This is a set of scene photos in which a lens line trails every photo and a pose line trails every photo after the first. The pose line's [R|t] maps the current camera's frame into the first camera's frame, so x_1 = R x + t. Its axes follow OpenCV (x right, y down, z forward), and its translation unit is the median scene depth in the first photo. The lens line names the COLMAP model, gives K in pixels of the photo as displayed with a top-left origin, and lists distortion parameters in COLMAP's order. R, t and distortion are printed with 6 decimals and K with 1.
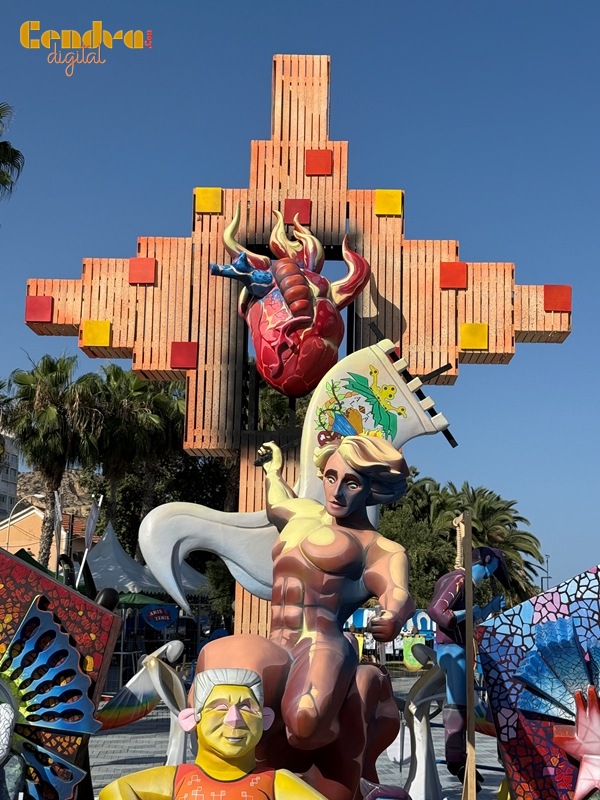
lens RADIAL K [[1189.3, 0, 300.0], [0, 1189.3, 400.0], [0, 0, 1]] dist [0.155285, -0.219510]
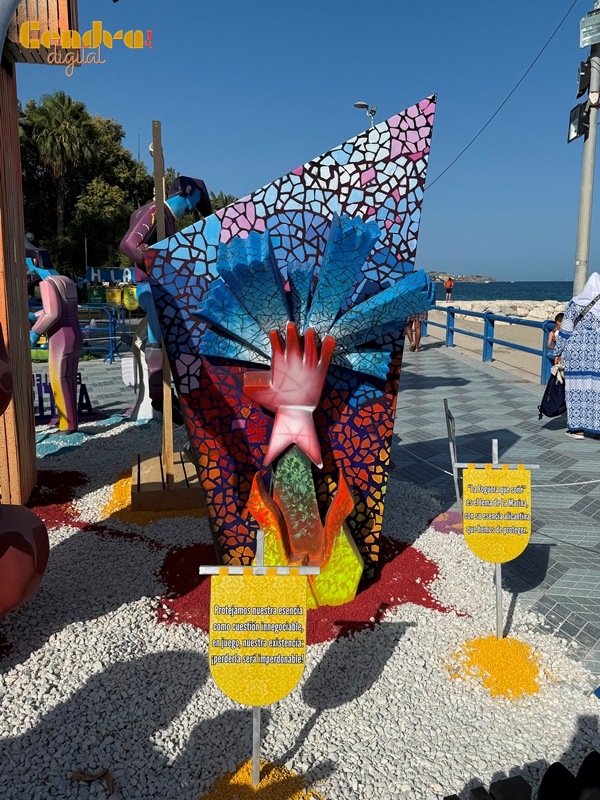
lens RADIAL K [[668.4, 0, 300.0], [0, 668.4, 400.0], [0, 0, 1]] dist [0.164347, -0.343425]
pose [[0.970965, -0.060938, 0.231331, 0.137487], [-0.023370, 0.938223, 0.345241, 0.128766], [-0.238078, -0.340623, 0.909557, 0.562862]]
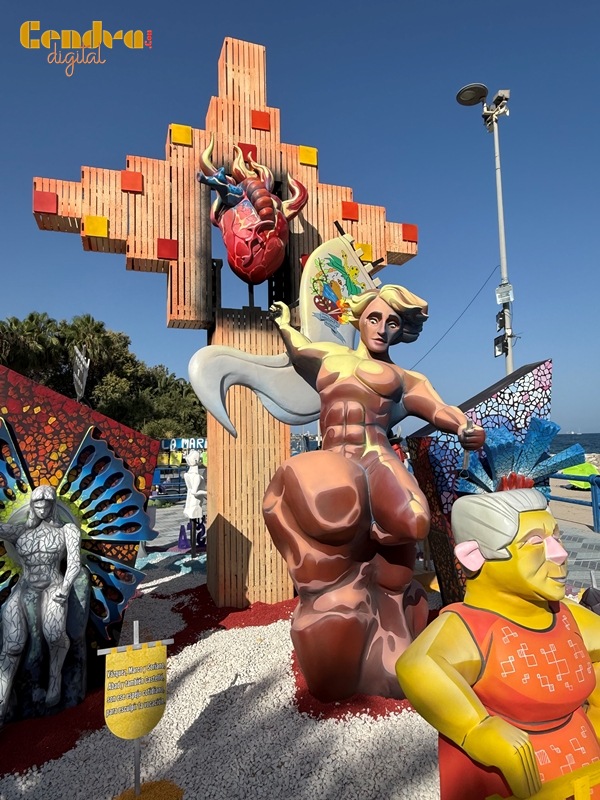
lens RADIAL K [[518.8, 0, 300.0], [0, 518.8, 400.0], [0, 0, 1]] dist [-0.002887, 0.000569]
pose [[0.933309, -0.017391, 0.358652, -0.210394], [-0.018390, 0.995200, 0.096113, 0.088665], [-0.358603, -0.096299, 0.928510, 0.487463]]
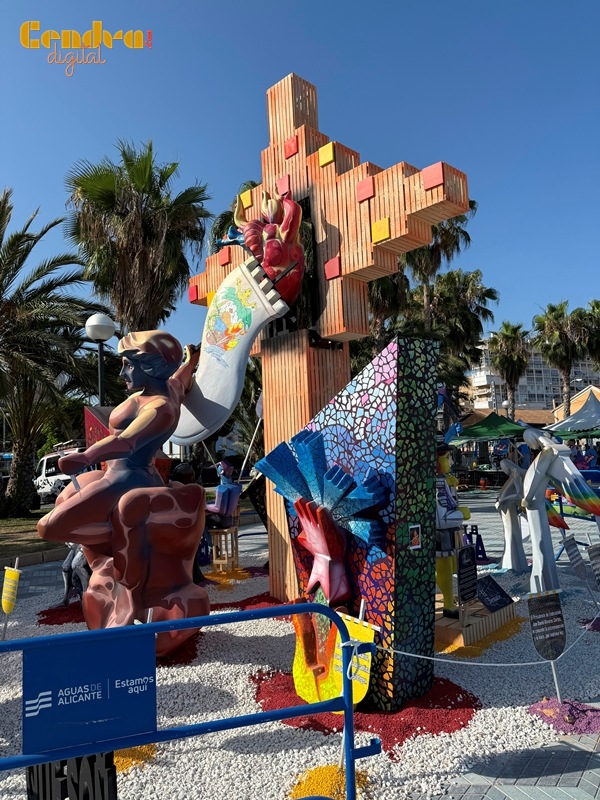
lens RADIAL K [[567.4, 0, 300.0], [0, 567.4, 400.0], [0, 0, 1]] dist [0.143127, -0.274076]
pose [[0.713884, -0.120736, -0.689777, 0.606039], [0.183406, 0.982877, 0.017776, 0.123742], [0.675820, -0.139199, 0.723803, 0.568085]]
